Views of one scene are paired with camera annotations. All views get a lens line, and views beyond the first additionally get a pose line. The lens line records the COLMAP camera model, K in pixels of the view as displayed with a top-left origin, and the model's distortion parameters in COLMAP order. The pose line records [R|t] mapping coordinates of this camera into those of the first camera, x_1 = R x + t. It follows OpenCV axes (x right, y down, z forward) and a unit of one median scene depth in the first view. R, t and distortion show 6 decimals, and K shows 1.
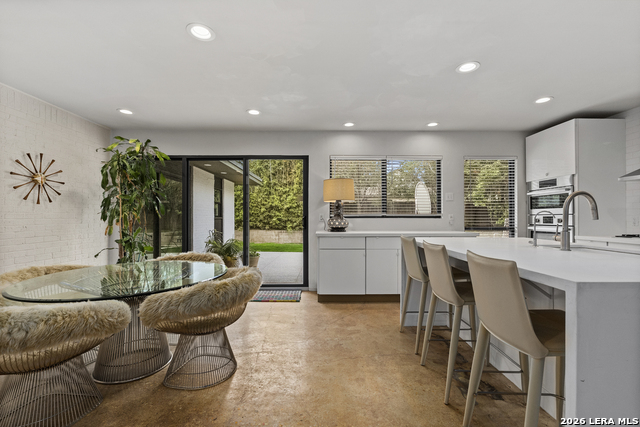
lens RADIAL K [[285.5, 0, 319.4], [0, 285.5, 215.6], [0, 0, 1]] dist [-0.001344, -0.000337]
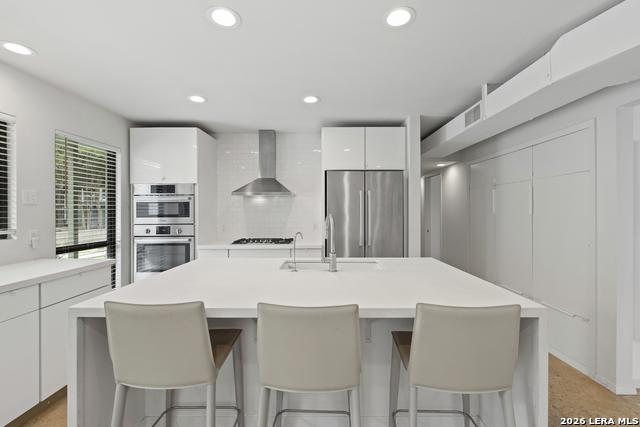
lens RADIAL K [[285.5, 0, 318.5], [0, 285.5, 209.7], [0, 0, 1]] dist [-0.001344, -0.000337]
pose [[0.004890, -0.001121, 0.999987, -0.083535], [-0.005810, 0.999982, 0.001149, -0.054453], [-0.999971, -0.005816, 0.004884, 0.533508]]
